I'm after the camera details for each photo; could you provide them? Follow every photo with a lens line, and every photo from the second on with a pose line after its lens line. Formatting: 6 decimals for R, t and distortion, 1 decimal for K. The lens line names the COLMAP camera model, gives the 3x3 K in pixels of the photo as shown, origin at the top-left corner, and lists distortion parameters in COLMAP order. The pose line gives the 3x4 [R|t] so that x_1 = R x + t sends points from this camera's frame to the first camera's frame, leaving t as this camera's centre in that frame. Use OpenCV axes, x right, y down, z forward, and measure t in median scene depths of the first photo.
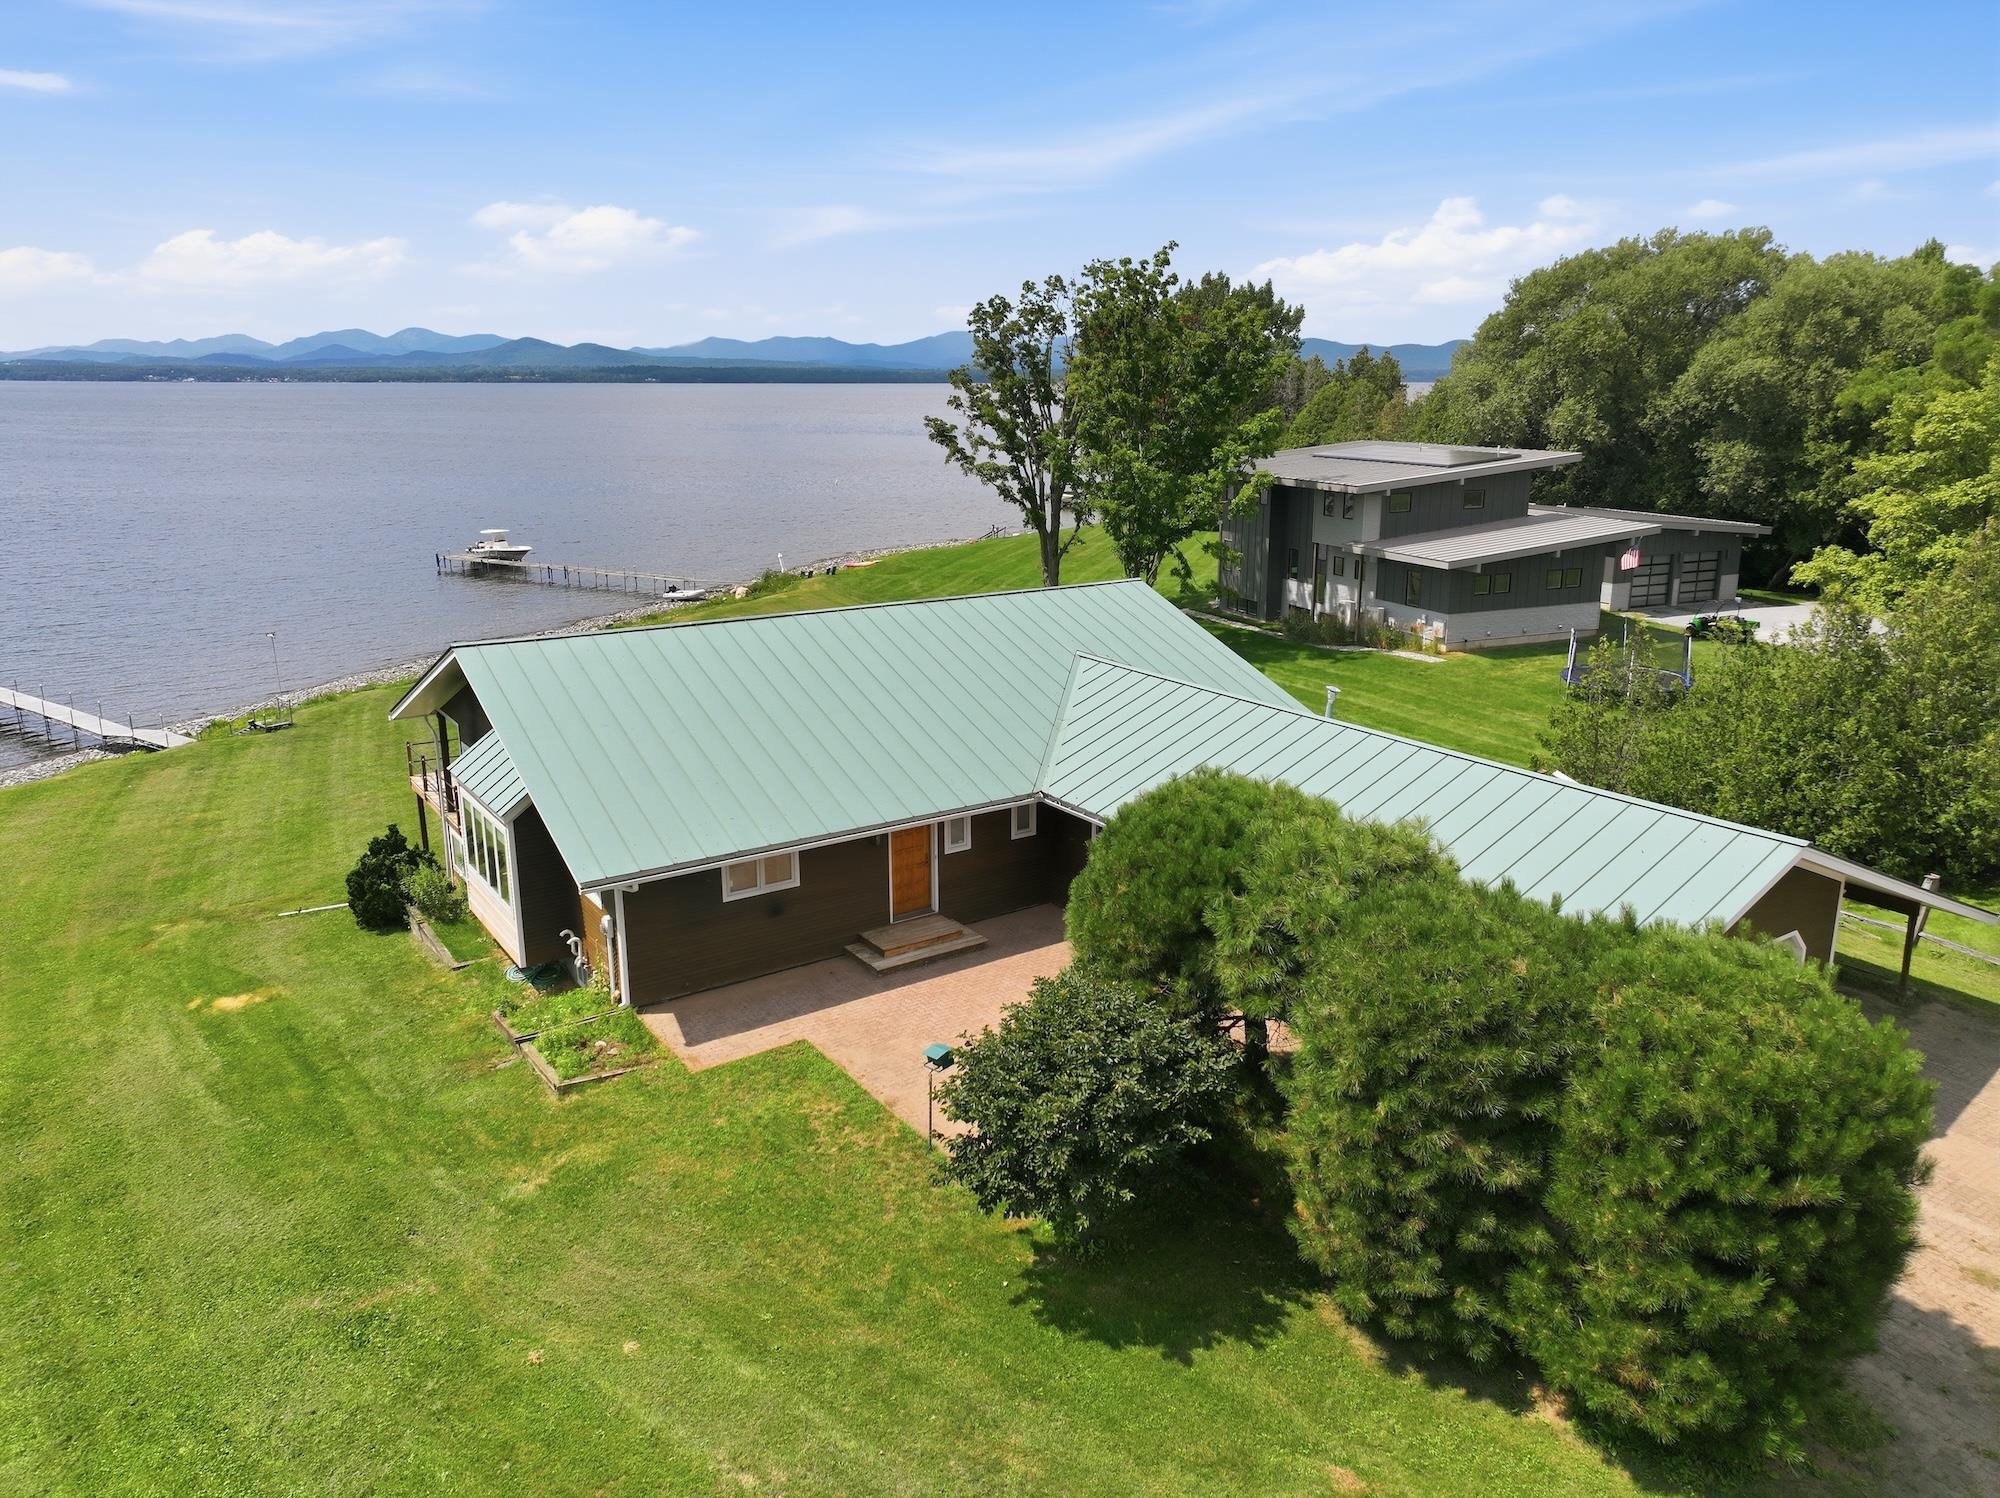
lens RADIAL K [[1394.8, 0, 995.4], [0, 1394.8, 773.6], [0, 0, 1]] dist [0.007181, 0.009051]
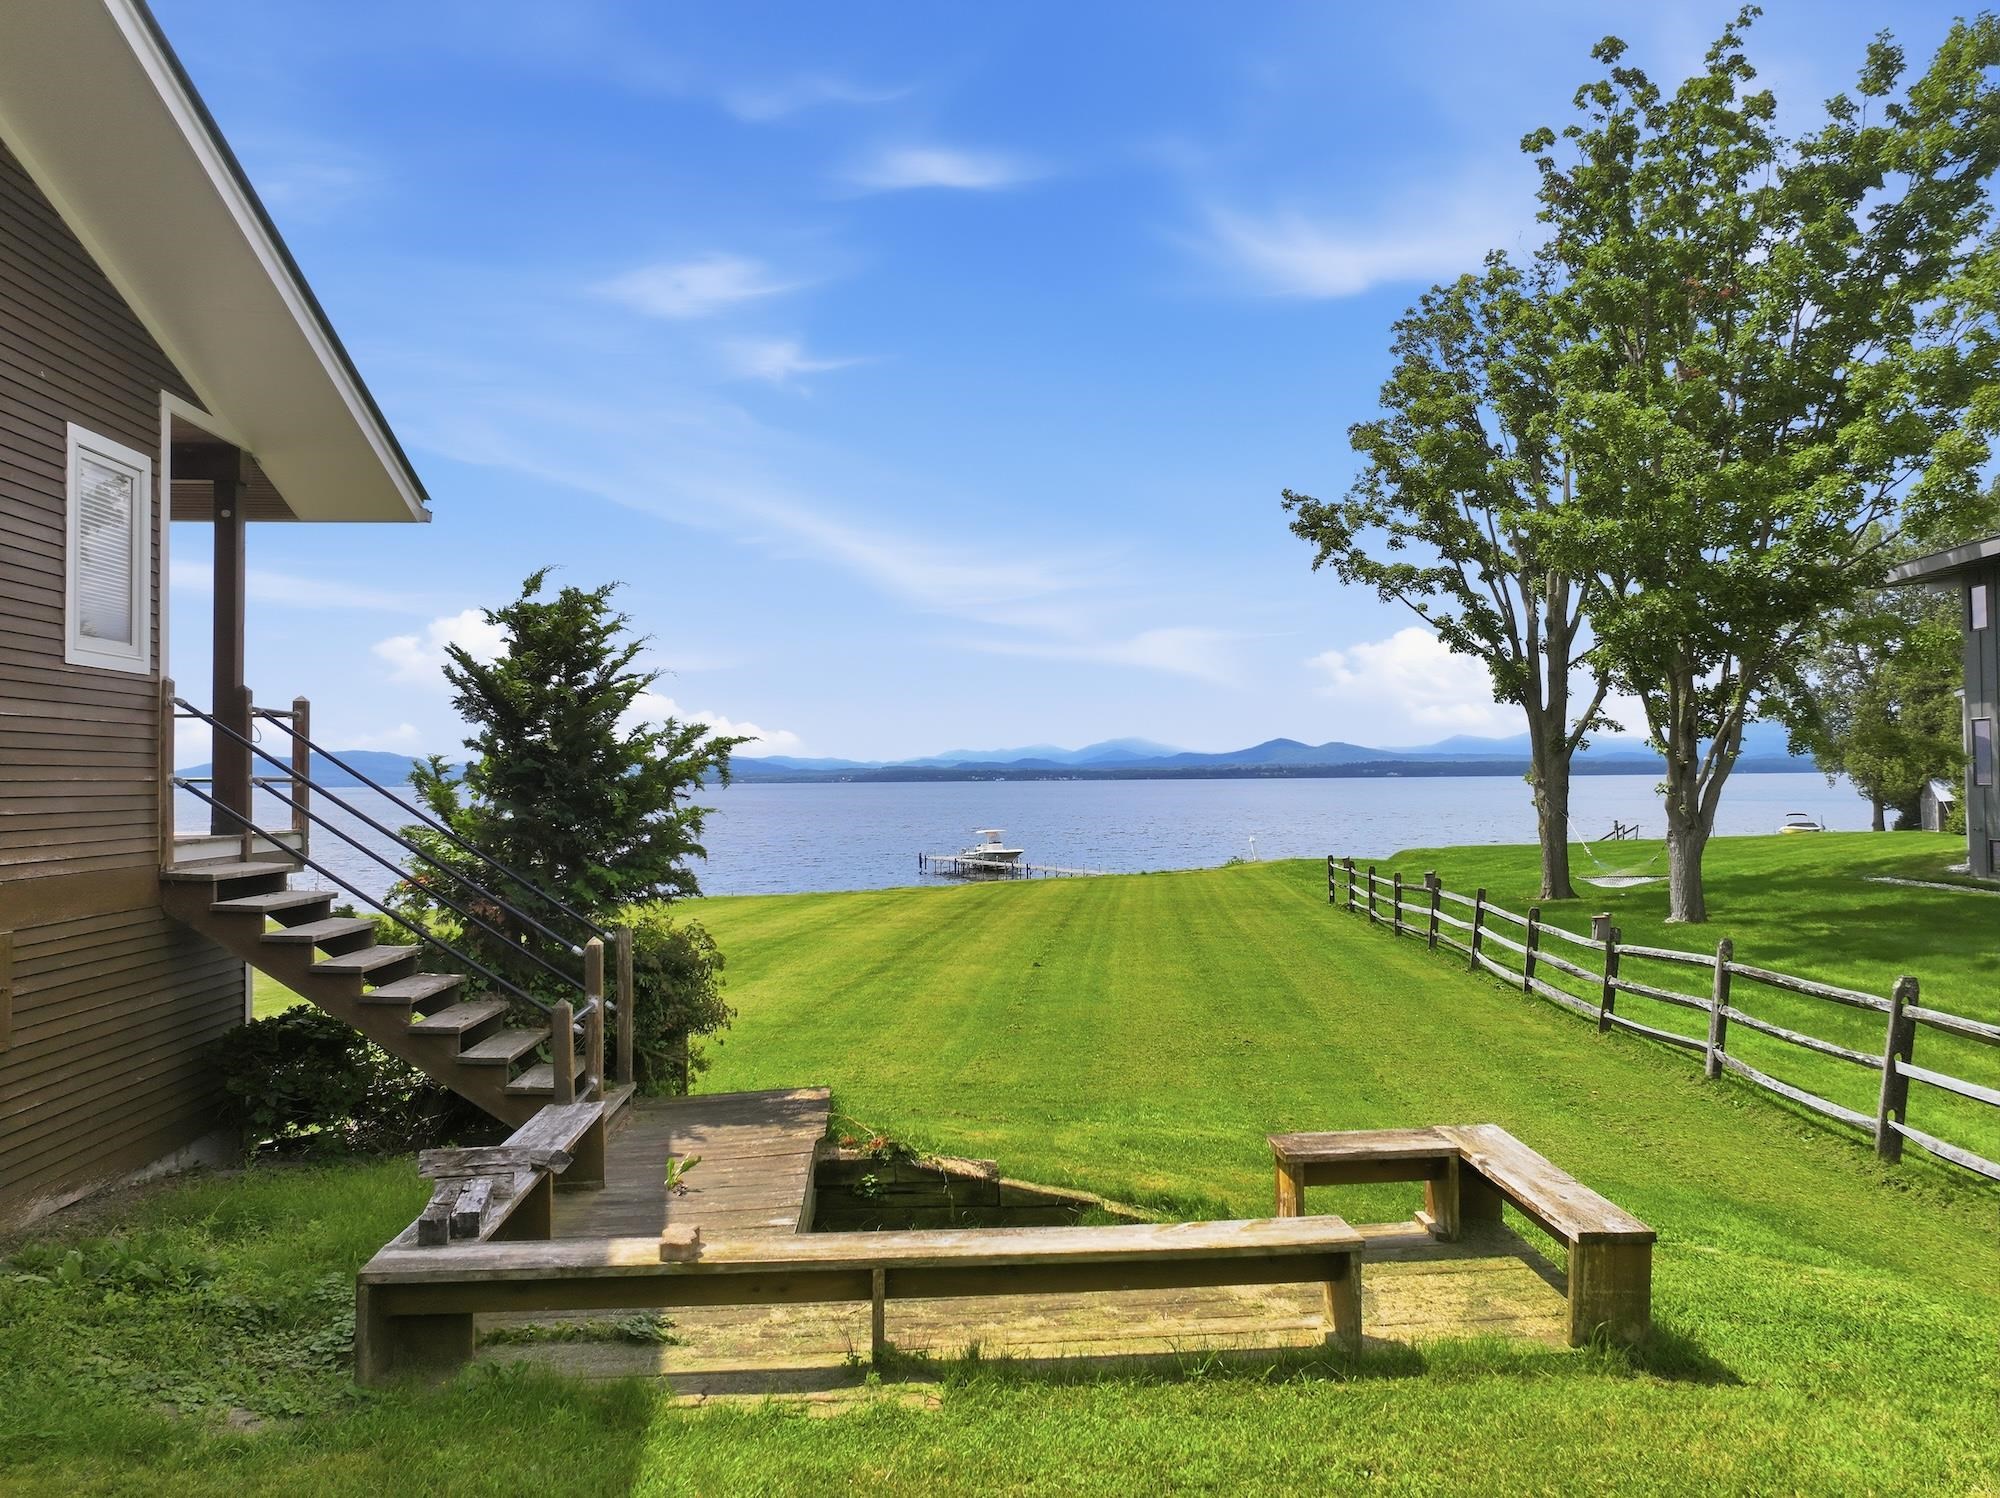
lens RADIAL K [[1394.8, 0, 995.4], [0, 1394.8, 773.6], [0, 0, 1]] dist [0.007181, 0.009051]
pose [[0.867236, -0.011101, -0.497773, 0.125496], [-0.127645, 0.961382, -0.243827, 0.000361], [0.481257, 0.274994, 0.832328, 0.514508]]
